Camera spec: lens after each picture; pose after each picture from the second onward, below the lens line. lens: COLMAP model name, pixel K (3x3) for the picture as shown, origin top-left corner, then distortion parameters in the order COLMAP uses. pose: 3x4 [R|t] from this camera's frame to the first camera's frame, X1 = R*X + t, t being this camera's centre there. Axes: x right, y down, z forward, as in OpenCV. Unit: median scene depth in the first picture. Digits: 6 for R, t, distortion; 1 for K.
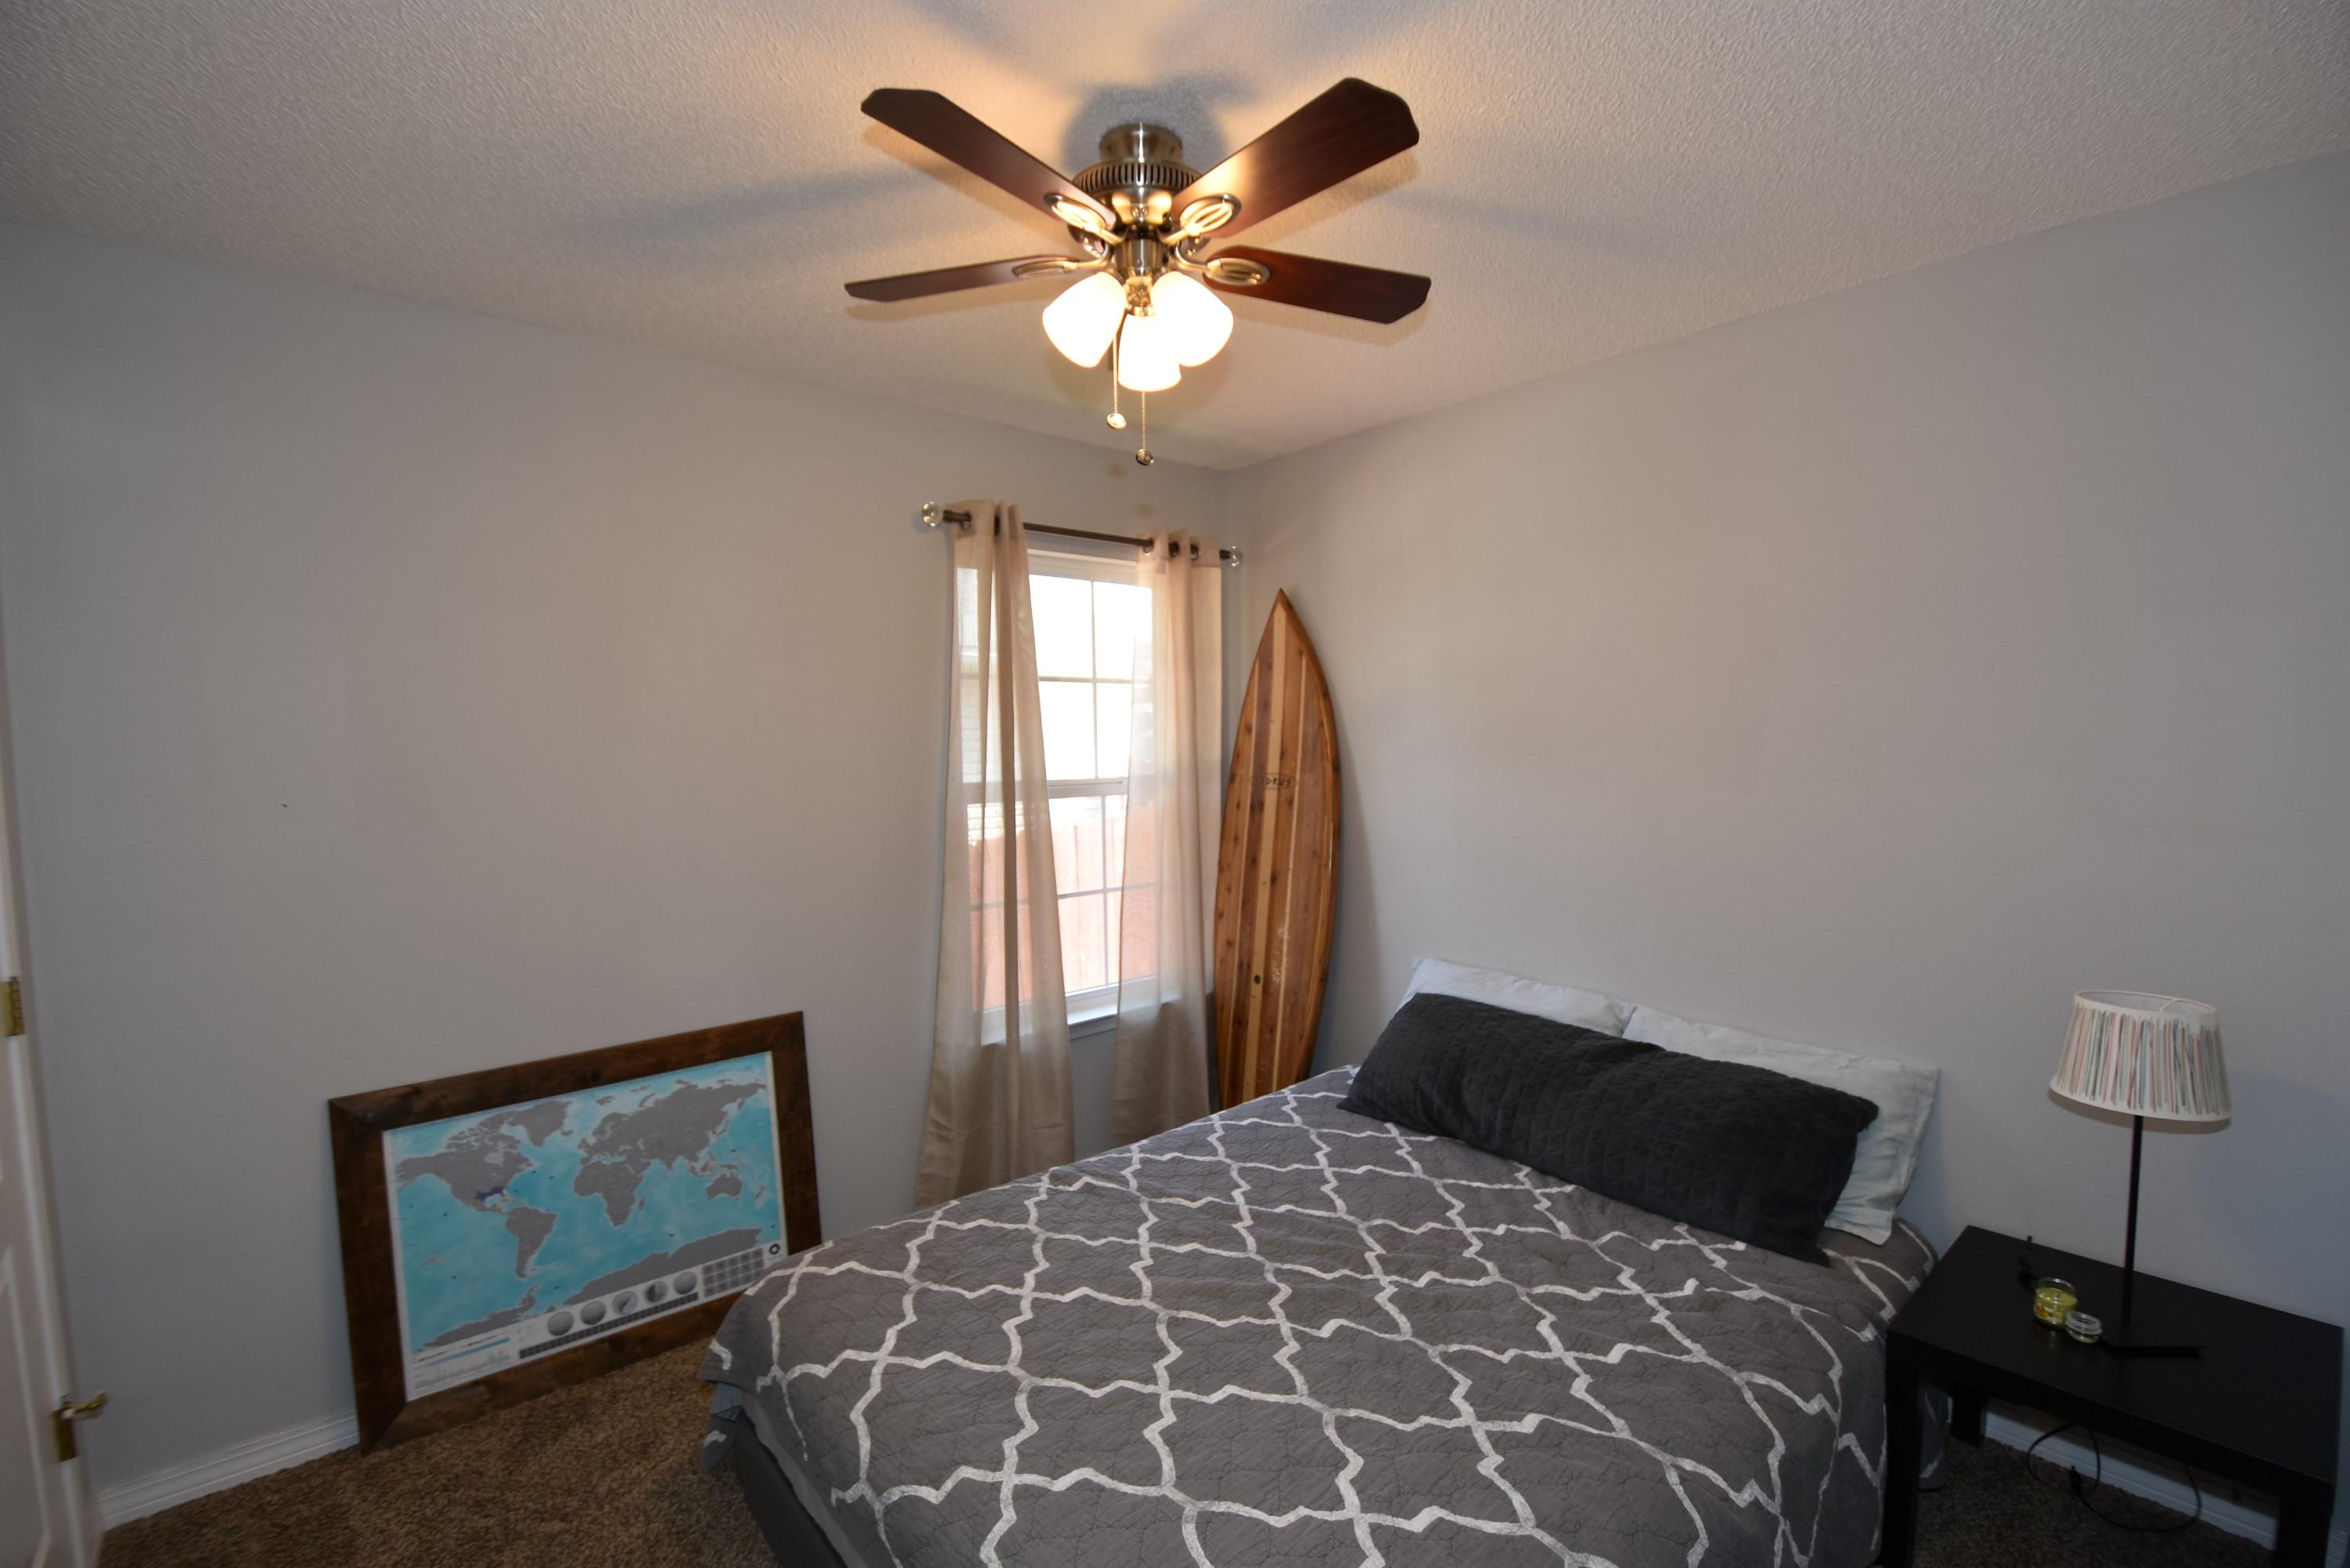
lens RADIAL K [[1035.4, 0, 1177.0], [0, 1035.4, 807.8], [0, 0, 1]] dist [0.013890, -0.021148]
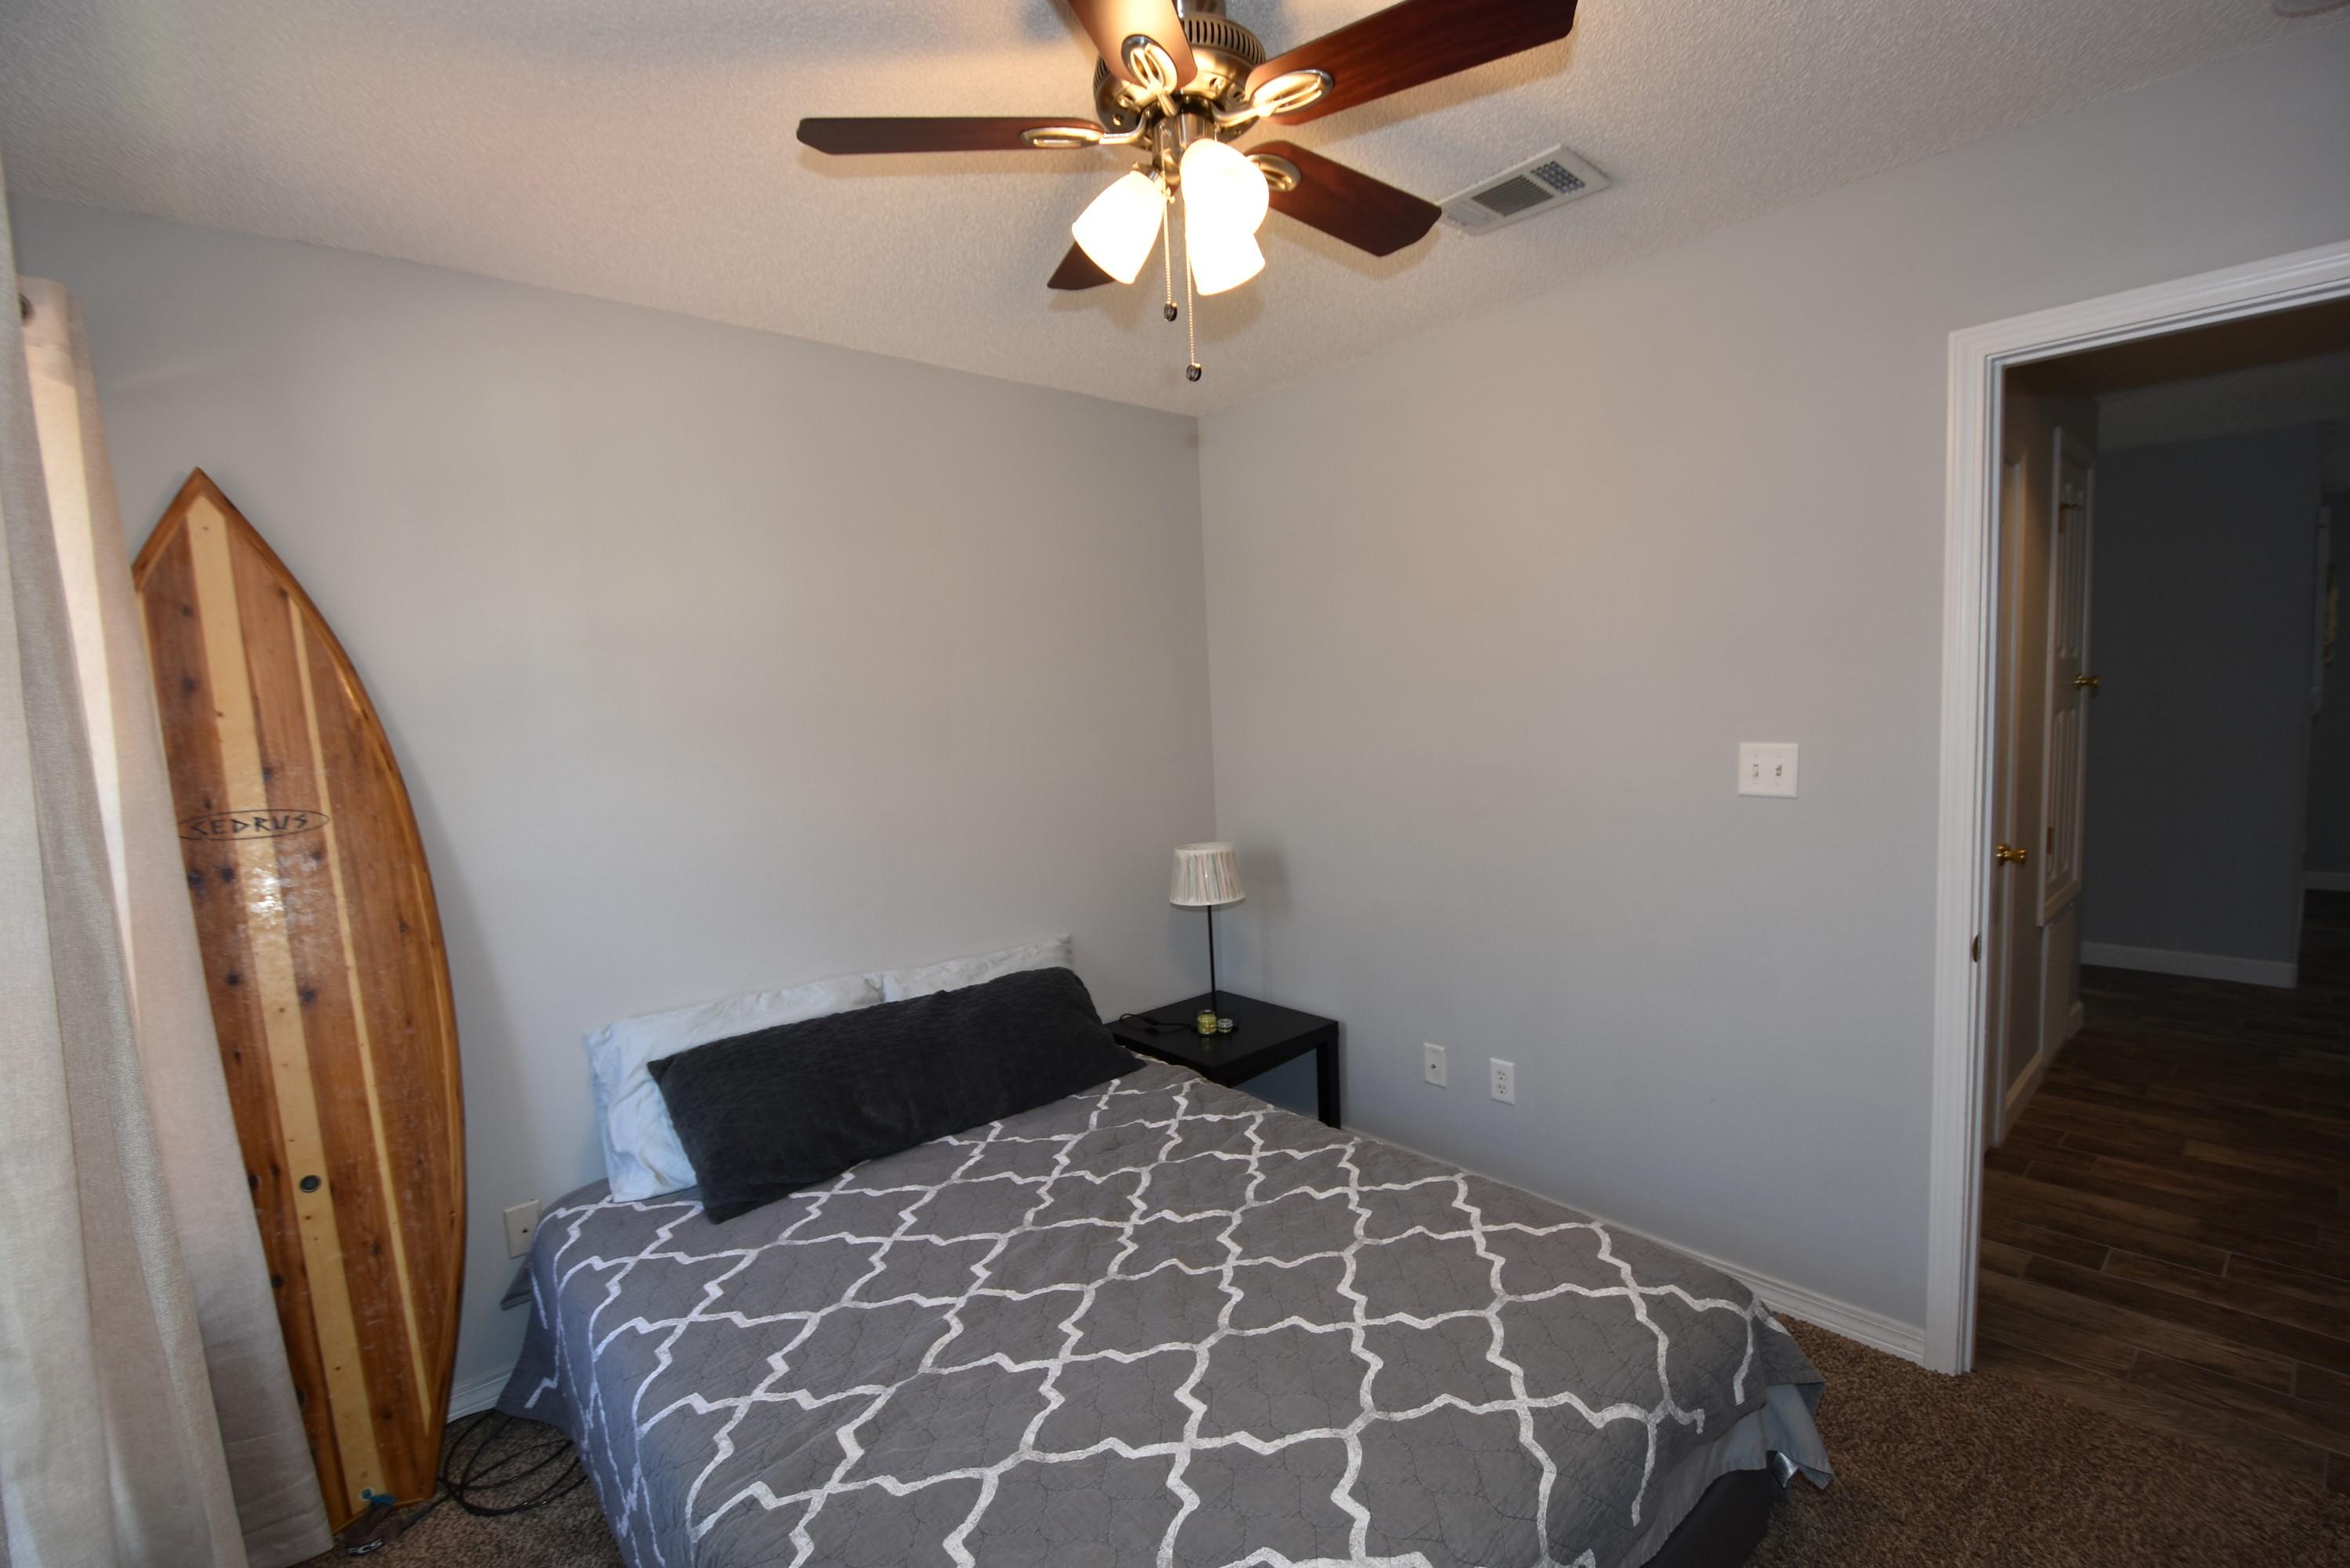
lens RADIAL K [[1047.4, 0, 1186.8], [0, 1047.4, 798.5], [0, 0, 1]] dist [0.021027, -0.022317]
pose [[-0.020702, -0.085144, 0.996154, -0.695502], [0.114664, 0.989590, 0.086966, -0.045960], [-0.993189, 0.116023, -0.010723, 0.774342]]
